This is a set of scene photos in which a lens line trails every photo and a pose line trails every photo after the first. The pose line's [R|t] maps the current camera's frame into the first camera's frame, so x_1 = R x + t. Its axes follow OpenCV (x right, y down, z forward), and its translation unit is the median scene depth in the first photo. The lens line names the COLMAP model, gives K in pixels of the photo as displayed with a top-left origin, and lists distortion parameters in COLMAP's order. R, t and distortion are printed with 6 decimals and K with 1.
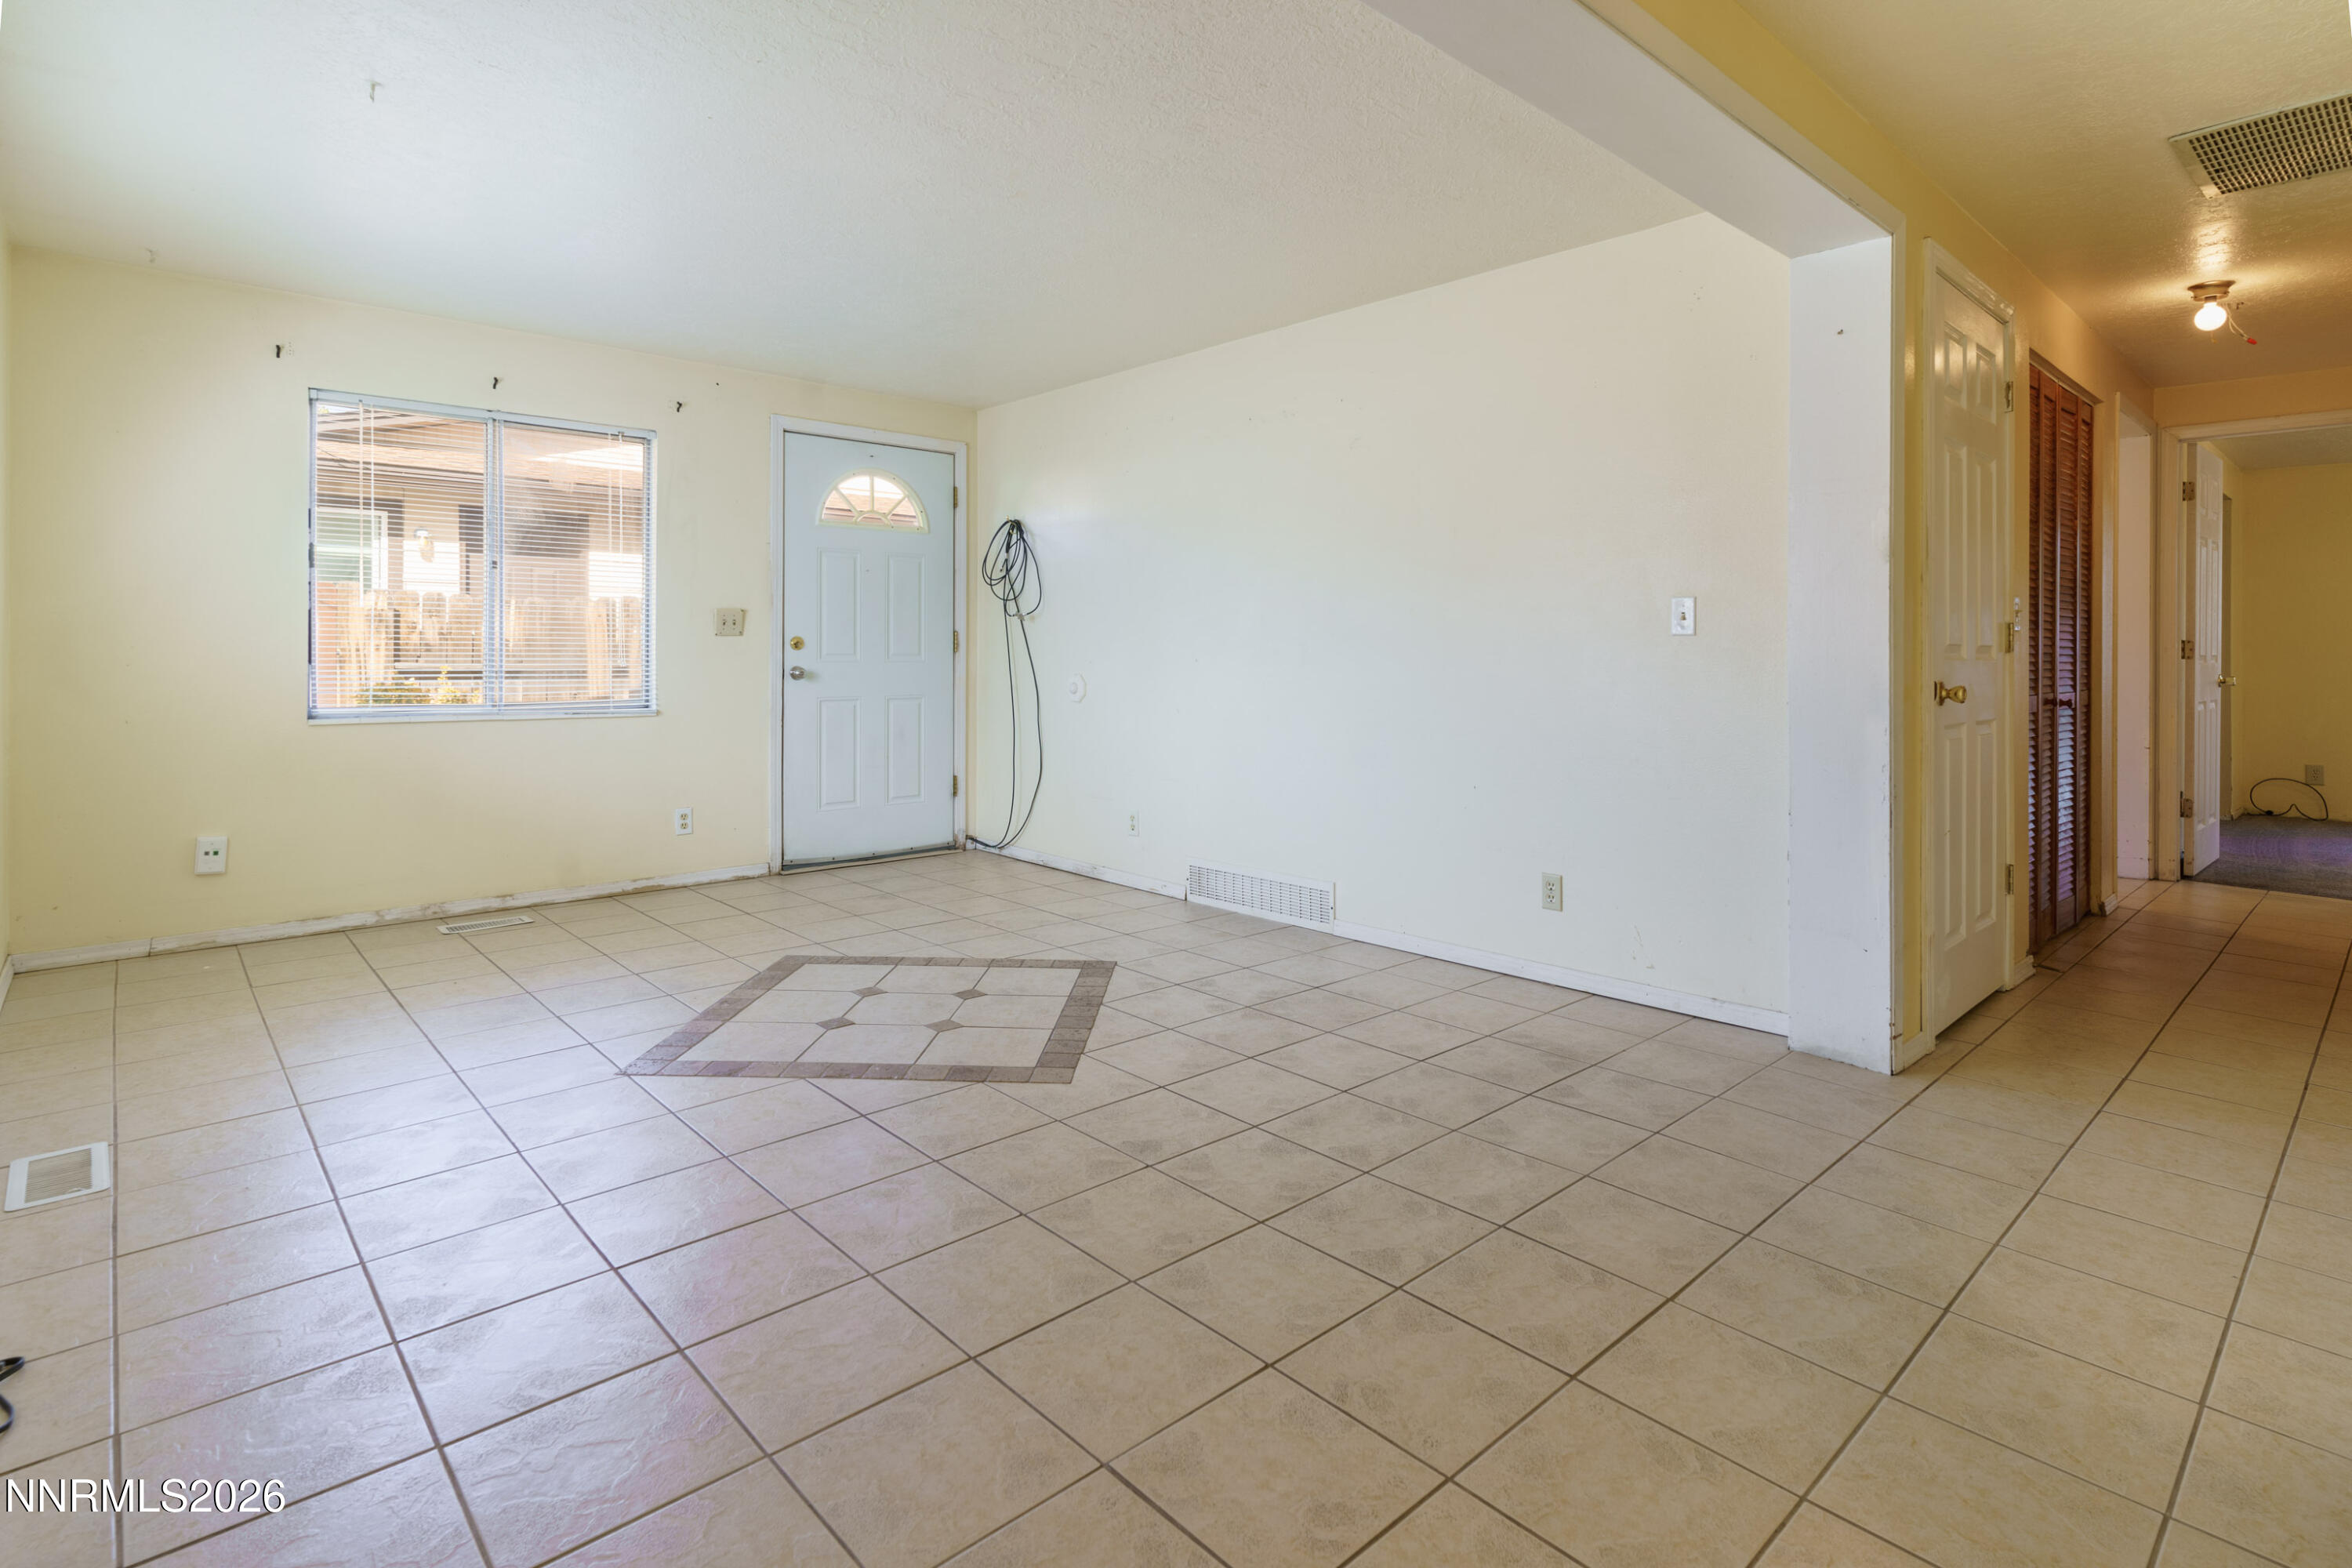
lens RADIAL K [[1144.4, 0, 1175.1], [0, 1144.4, 666.3], [0, 0, 1]] dist [-0.003576, -0.000061]
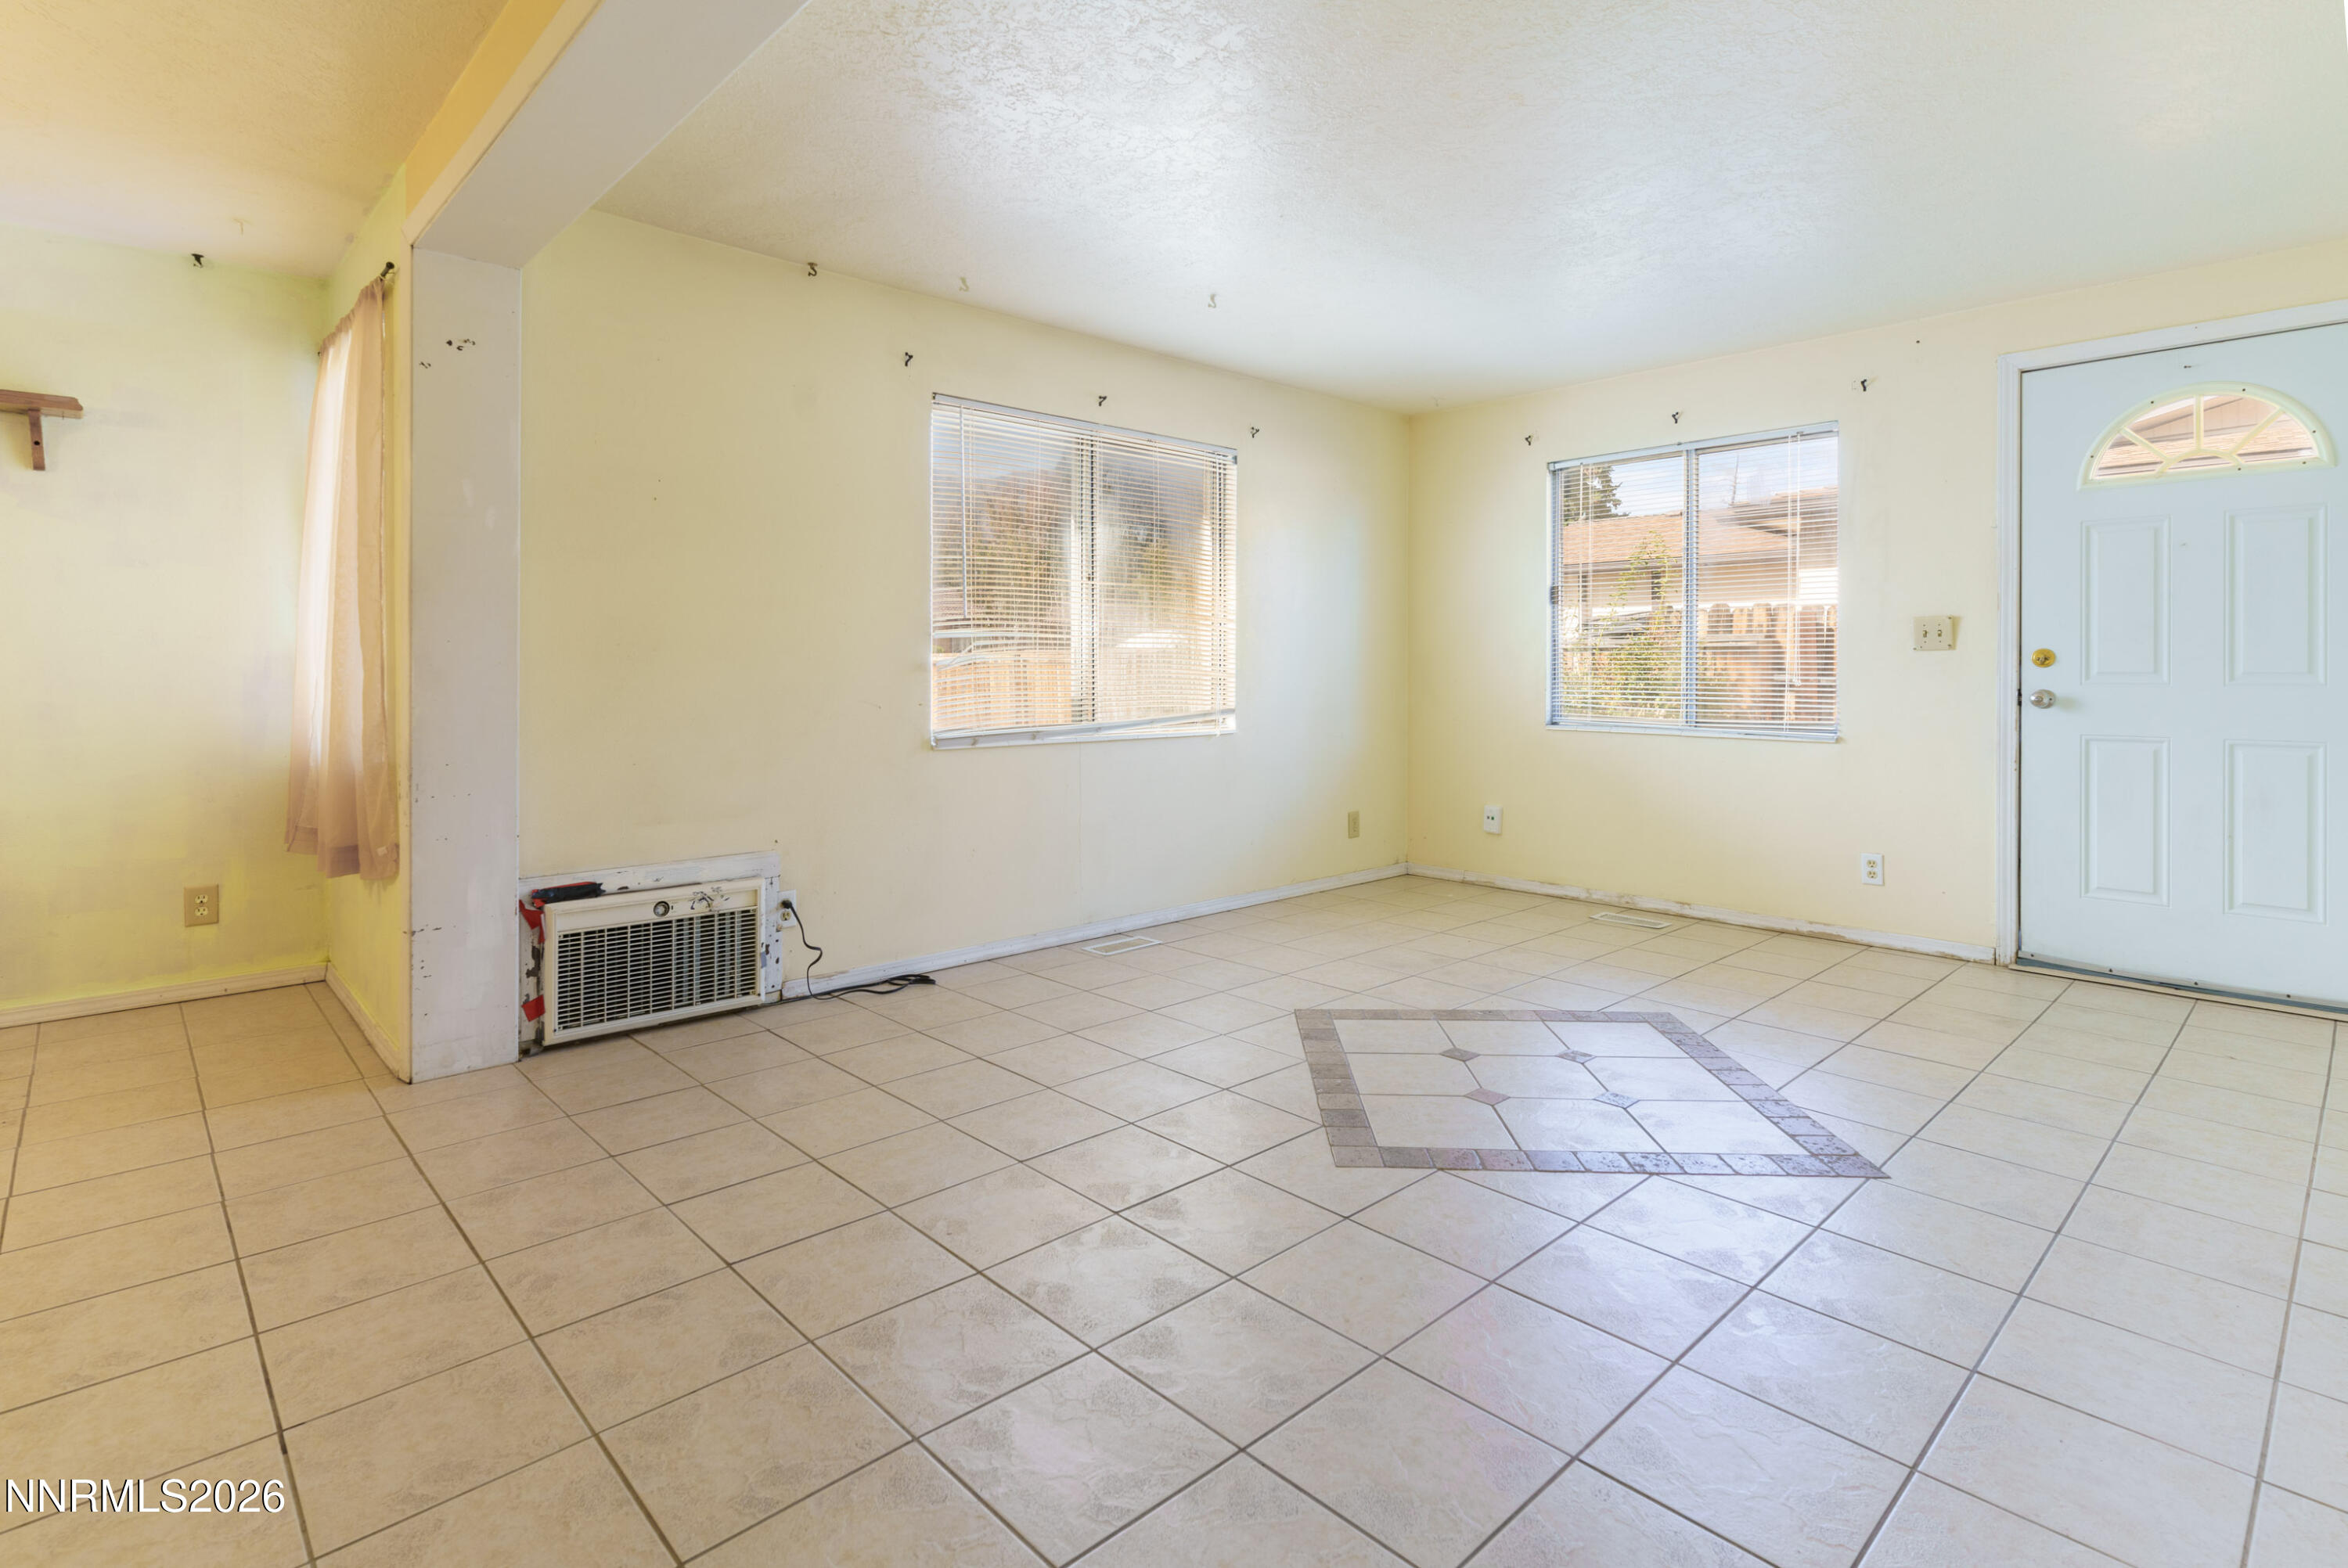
lens RADIAL K [[1142.3, 0, 1167.2], [0, 1142.3, 673.9], [0, 0, 1]] dist [-0.003576, -0.000061]
pose [[0.023356, -0.001813, -0.999726, 0.407788], [-0.014441, 0.999893, -0.002151, -0.000323], [0.999623, 0.014488, 0.023328, 0.454400]]
